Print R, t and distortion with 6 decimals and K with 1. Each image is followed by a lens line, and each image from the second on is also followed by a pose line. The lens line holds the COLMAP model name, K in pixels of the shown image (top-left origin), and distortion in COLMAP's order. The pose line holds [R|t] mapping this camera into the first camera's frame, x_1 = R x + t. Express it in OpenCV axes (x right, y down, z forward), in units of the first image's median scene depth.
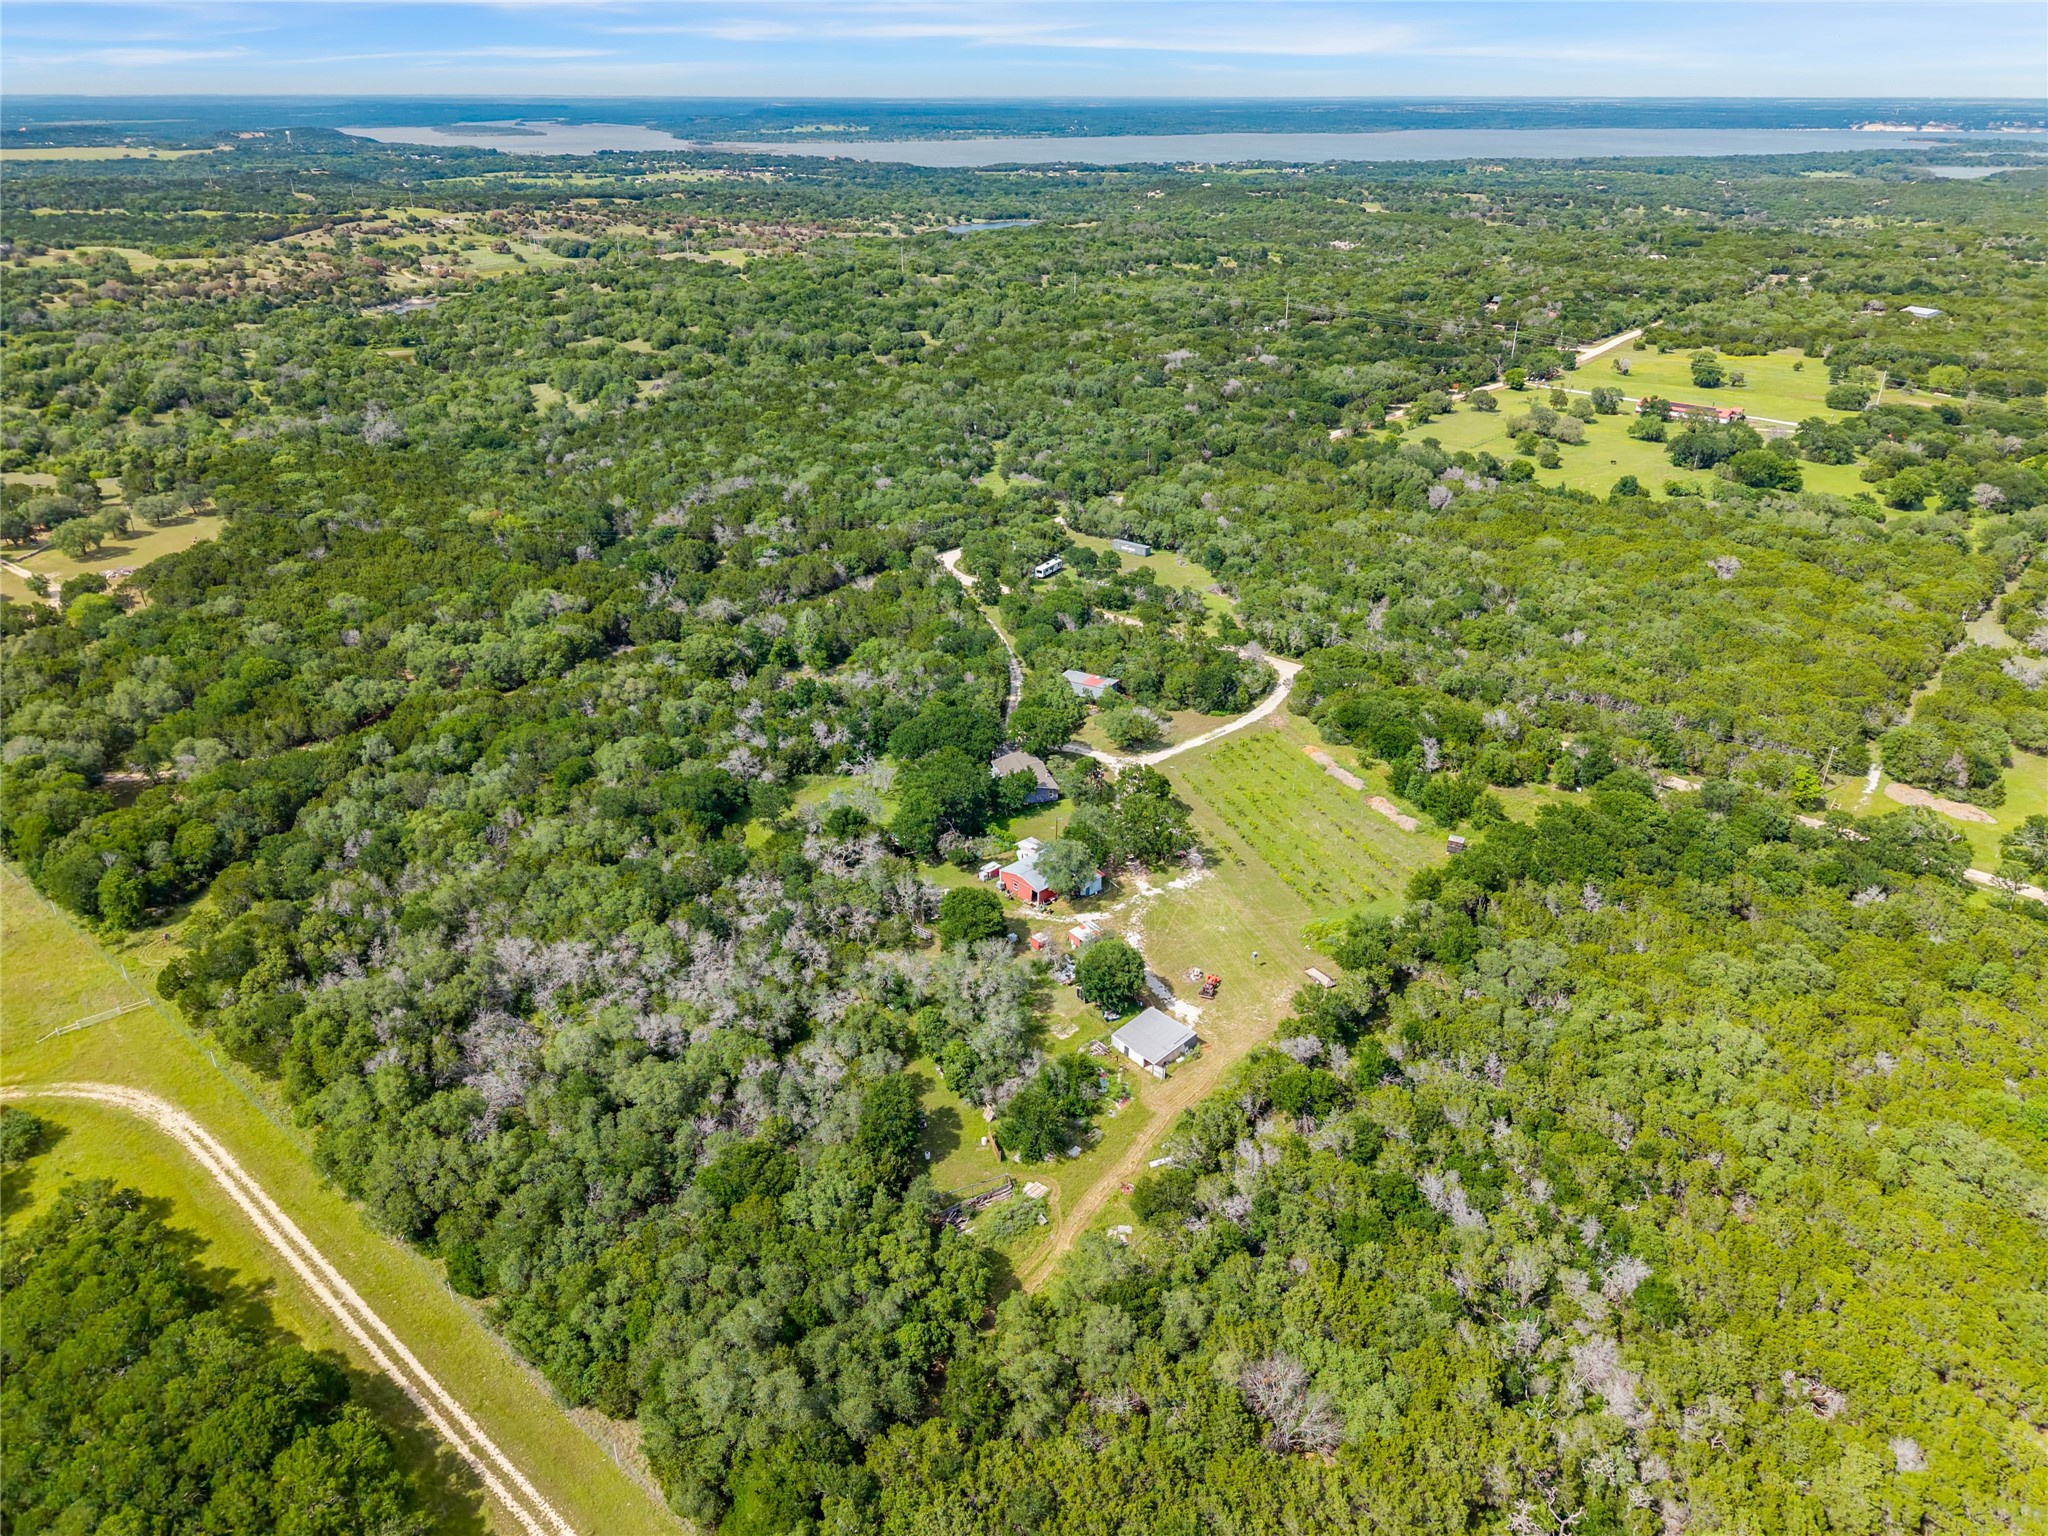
lens RADIAL K [[1387.8, 0, 1029.2], [0, 1387.8, 763.8], [0, 0, 1]] dist [0.030152, -0.031725]
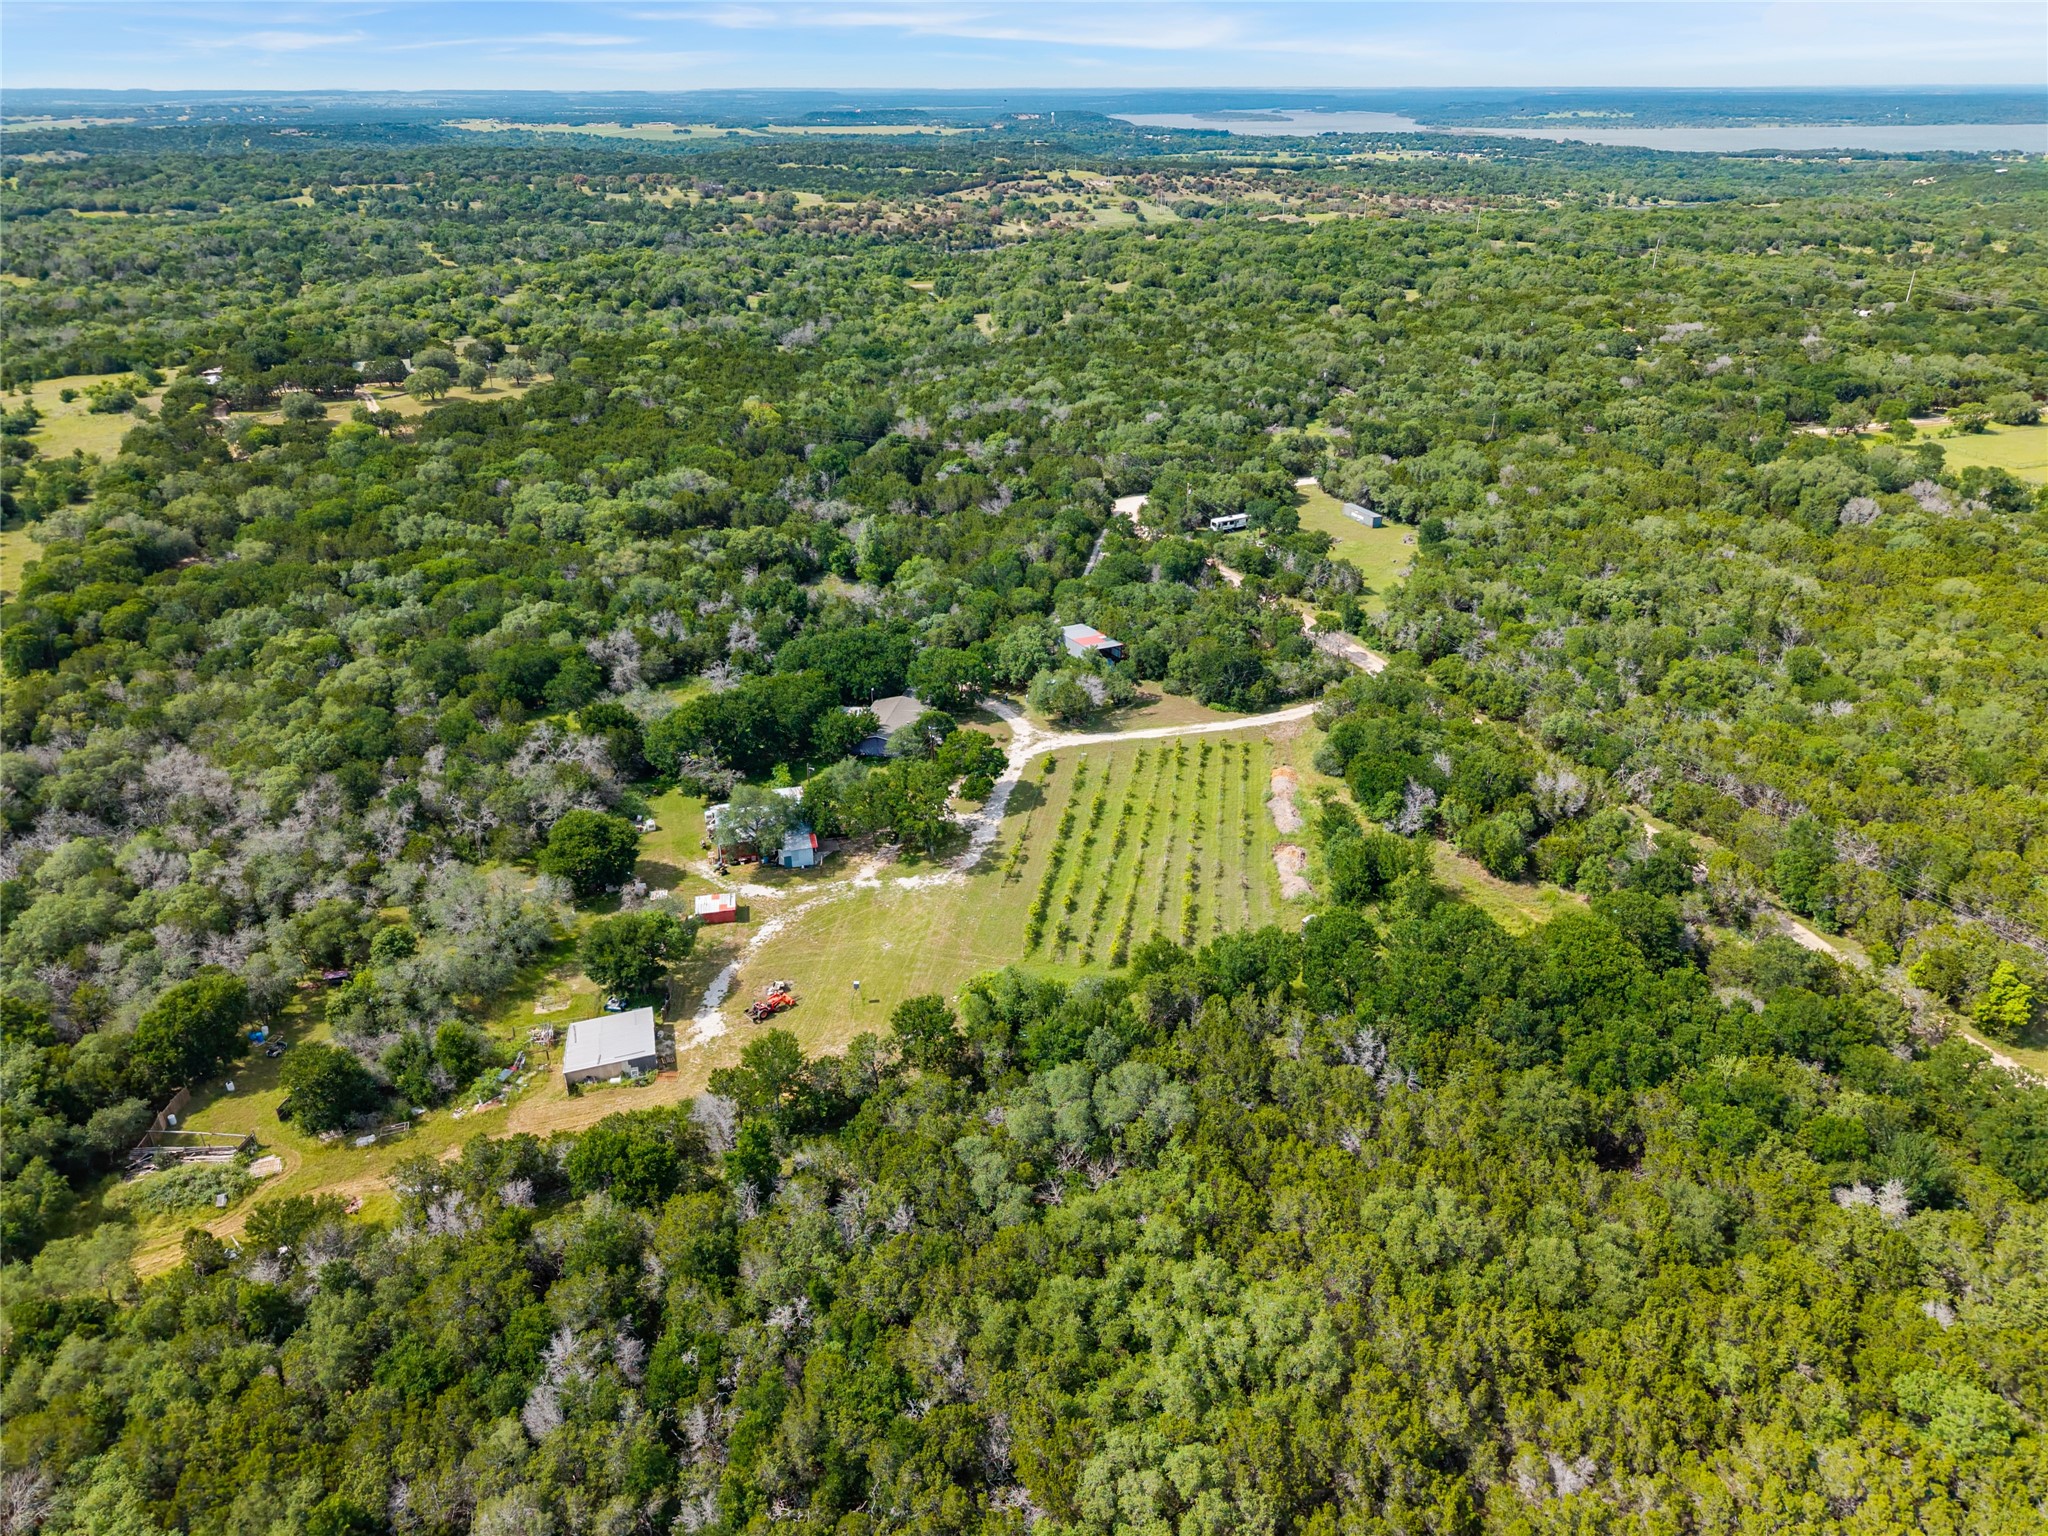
lens RADIAL K [[1404.9, 0, 1024.0], [0, 1404.9, 768.0], [0, 0, 1]] dist [-0.000137, 0.001682]
pose [[0.875893, 0.207871, -0.435433, 0.364330], [-0.206638, 0.977098, 0.050795, -0.018976], [0.436019, 0.045486, 0.898787, 0.246178]]
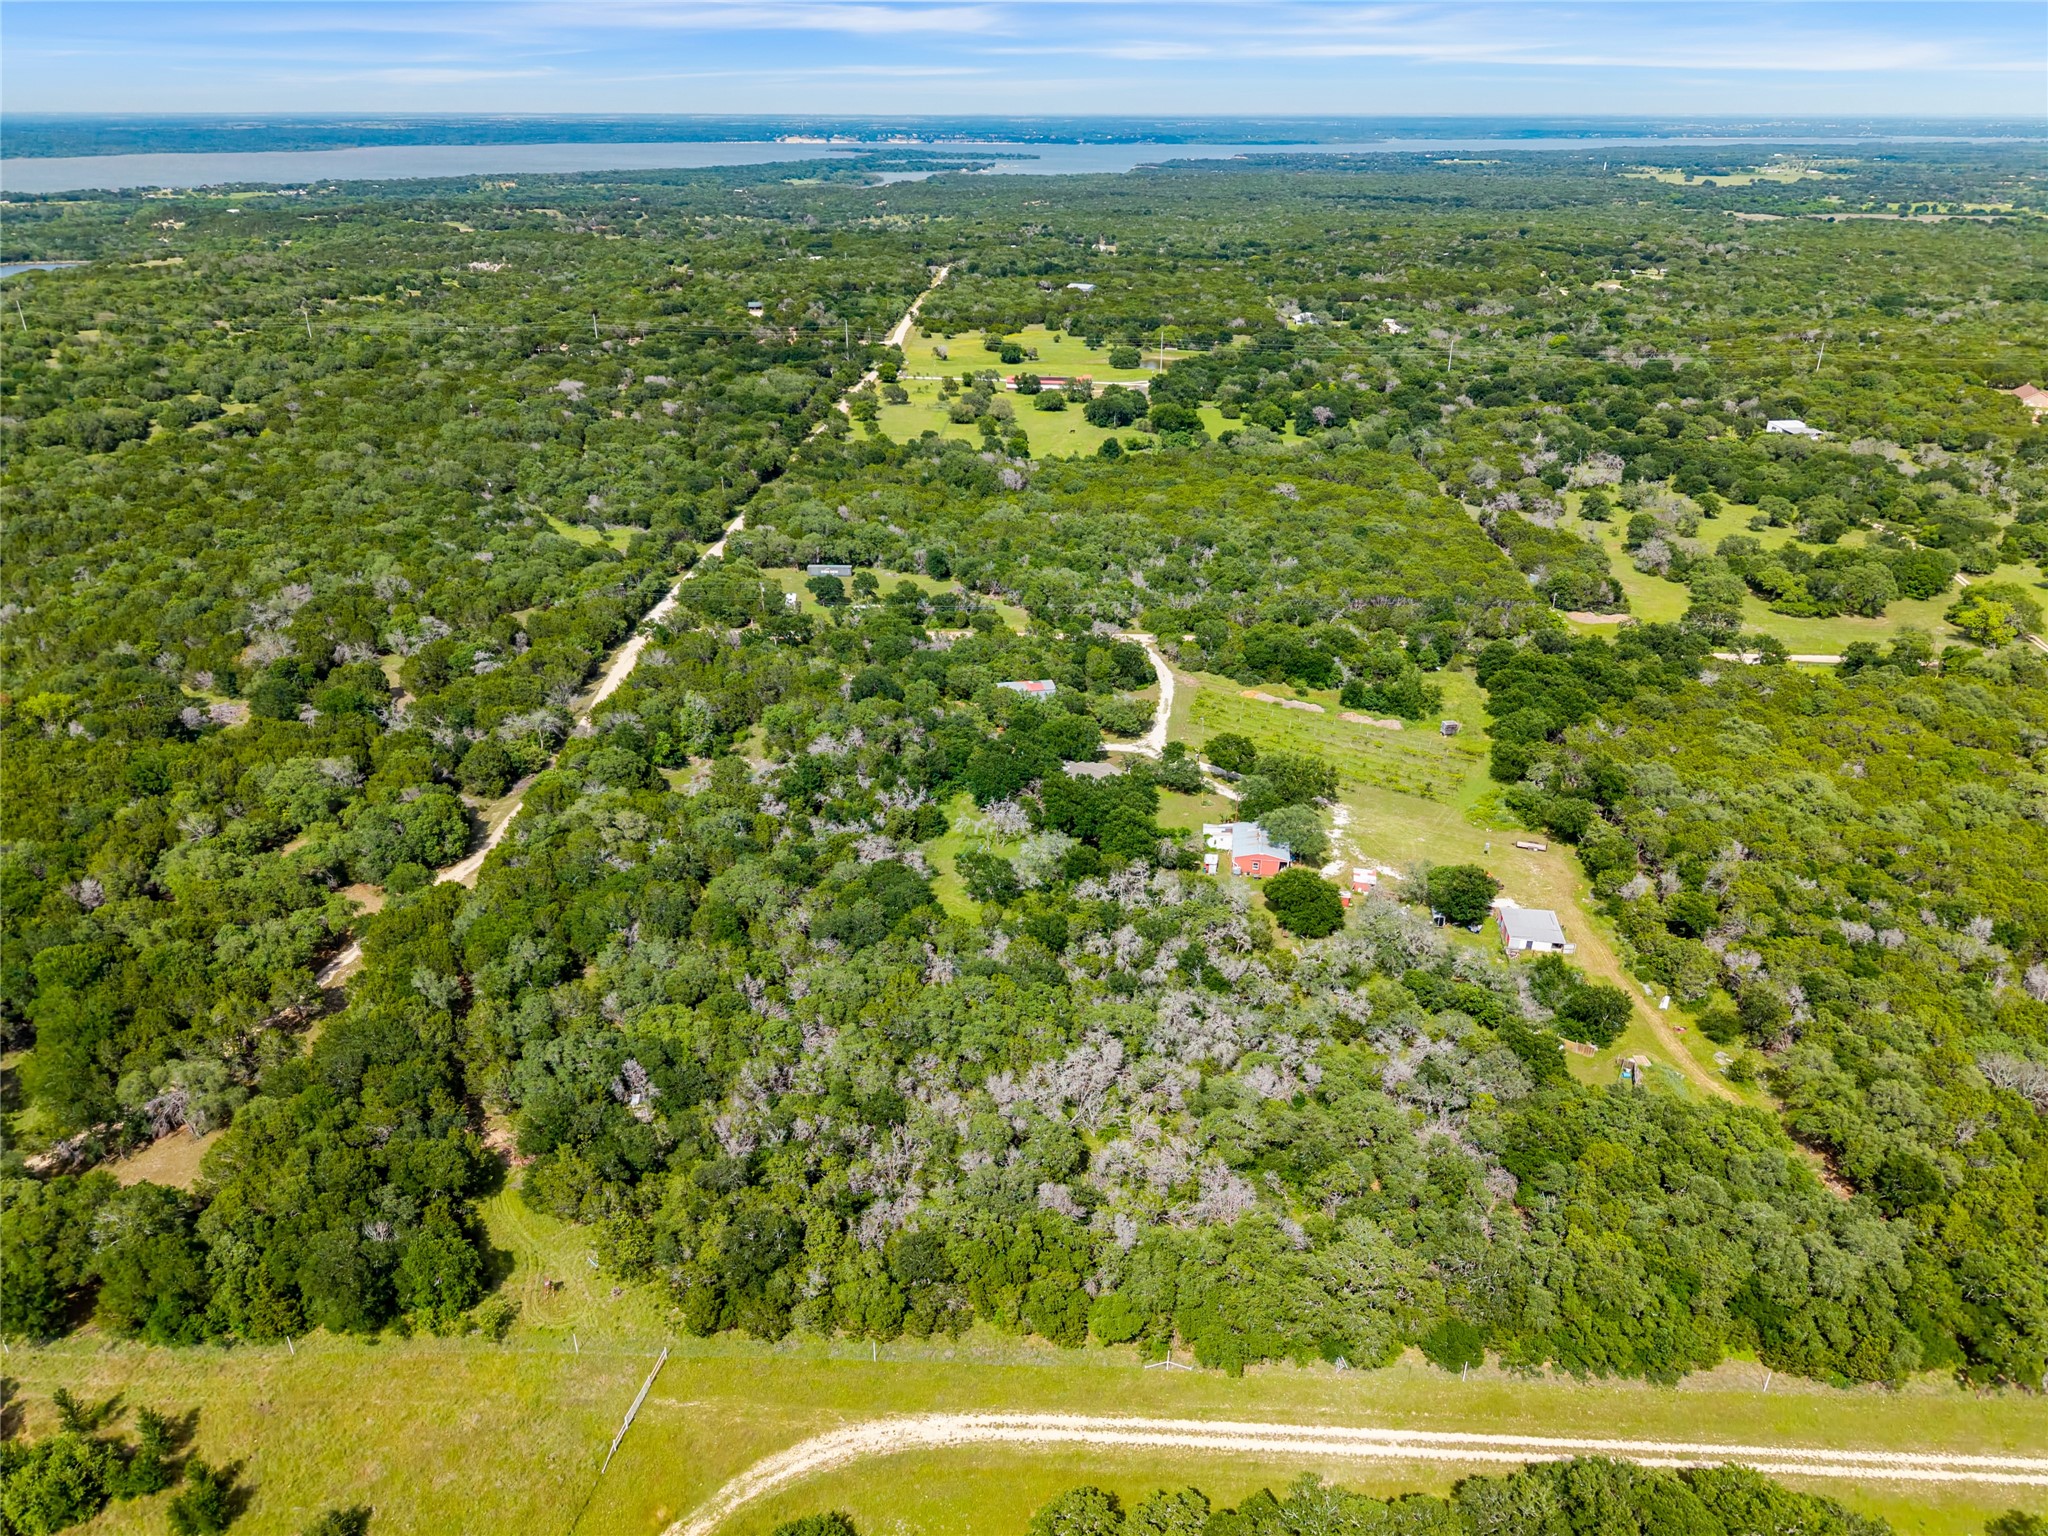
lens RADIAL K [[1404.9, 0, 1024.0], [0, 1404.9, 768.0], [0, 0, 1]] dist [-0.000137, 0.001682]
pose [[0.776680, -0.266532, 0.570727, -0.528913], [0.271971, 0.959154, 0.077813, -0.080008], [-0.568155, 0.094785, 0.817445, 0.178851]]
